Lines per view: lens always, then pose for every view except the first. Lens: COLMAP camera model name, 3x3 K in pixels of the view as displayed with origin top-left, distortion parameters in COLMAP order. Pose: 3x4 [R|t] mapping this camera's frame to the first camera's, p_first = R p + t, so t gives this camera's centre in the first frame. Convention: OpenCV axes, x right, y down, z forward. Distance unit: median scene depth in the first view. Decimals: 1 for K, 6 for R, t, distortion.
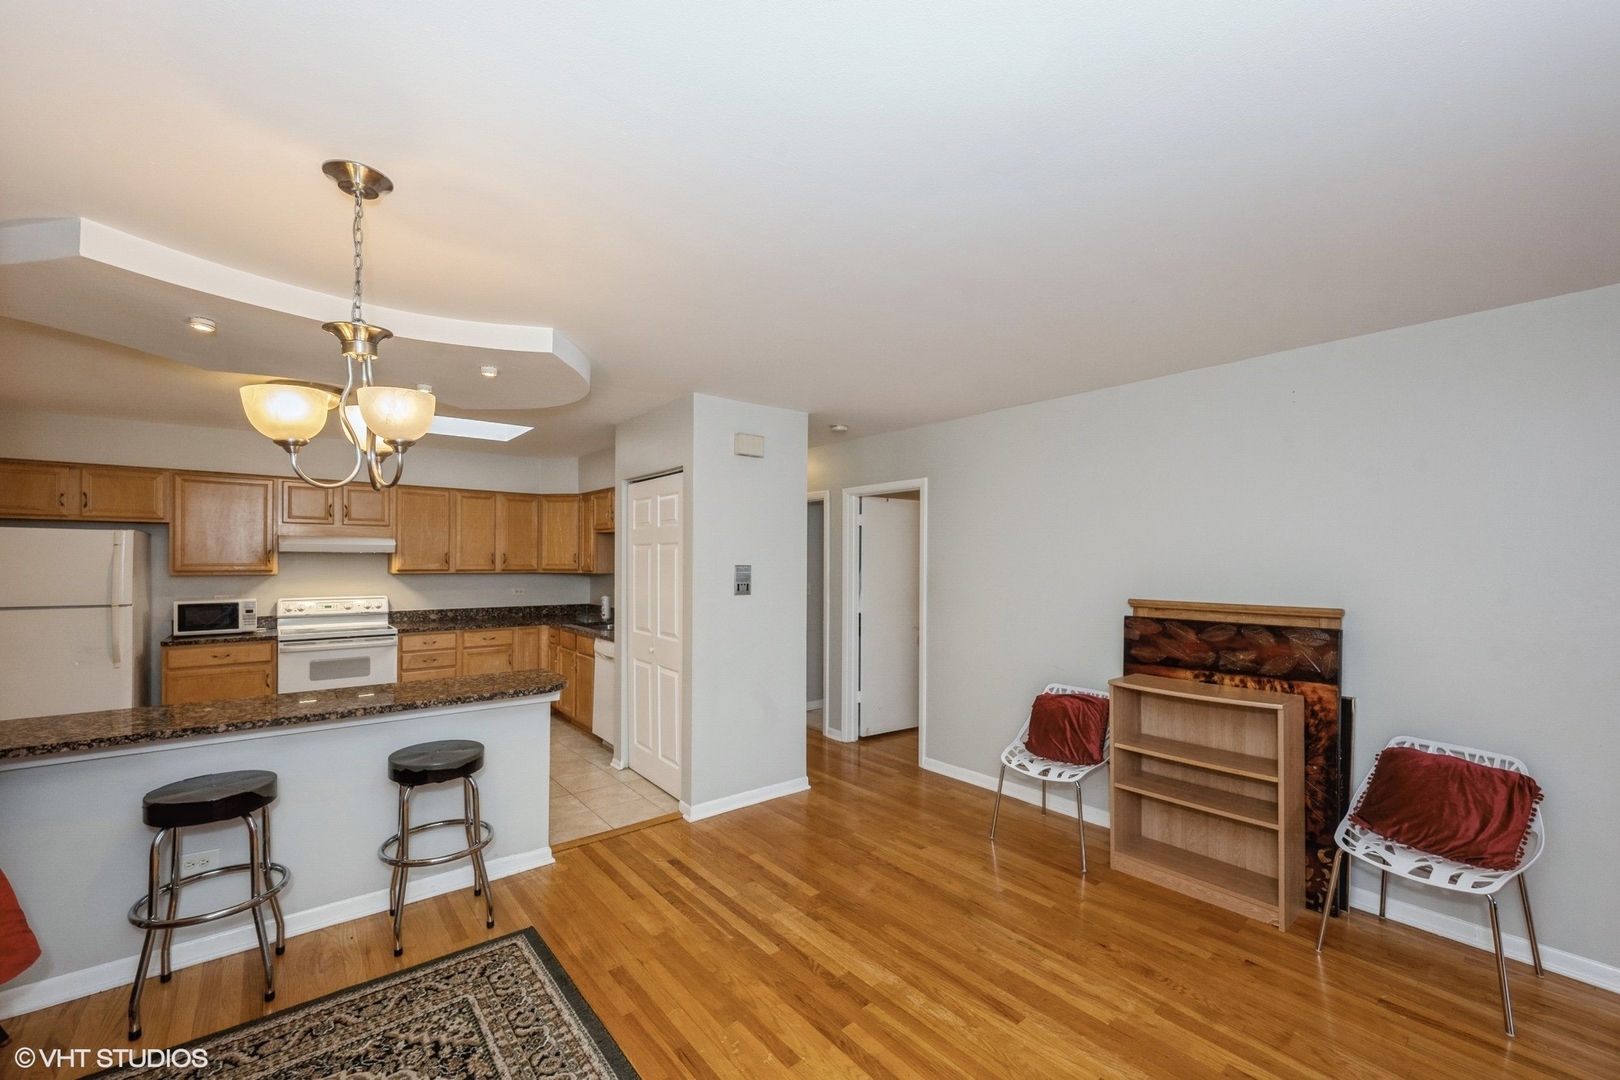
lens RADIAL K [[644.0, 0, 802.5], [0, 644.0, 559.0], [0, 0, 1]] dist [0.000631, 0.000941]
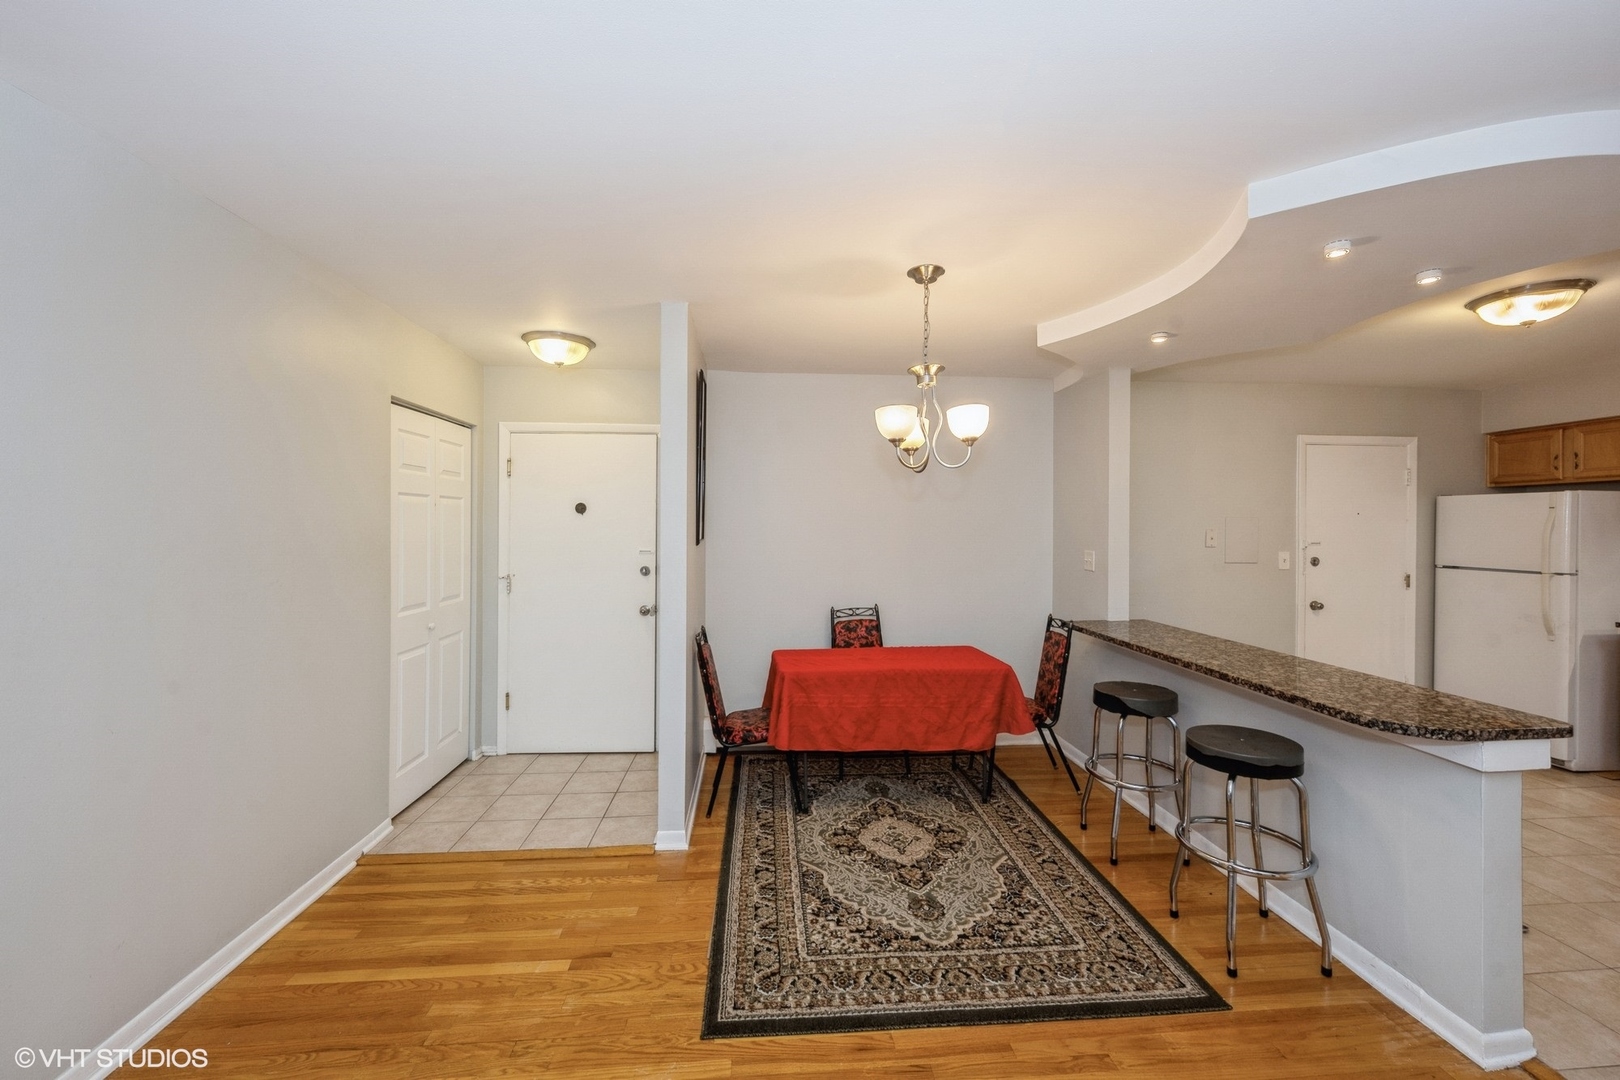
lens RADIAL K [[644.0, 0, 813.9], [0, 644.0, 530.5], [0, 0, 1]] dist [0.000631, 0.000941]
pose [[-0.560210, -0.002476, -0.828347, 0.234559], [-0.003588, 0.999993, -0.000562, 0.011731], [0.828343, 0.002658, -0.560215, 0.511580]]
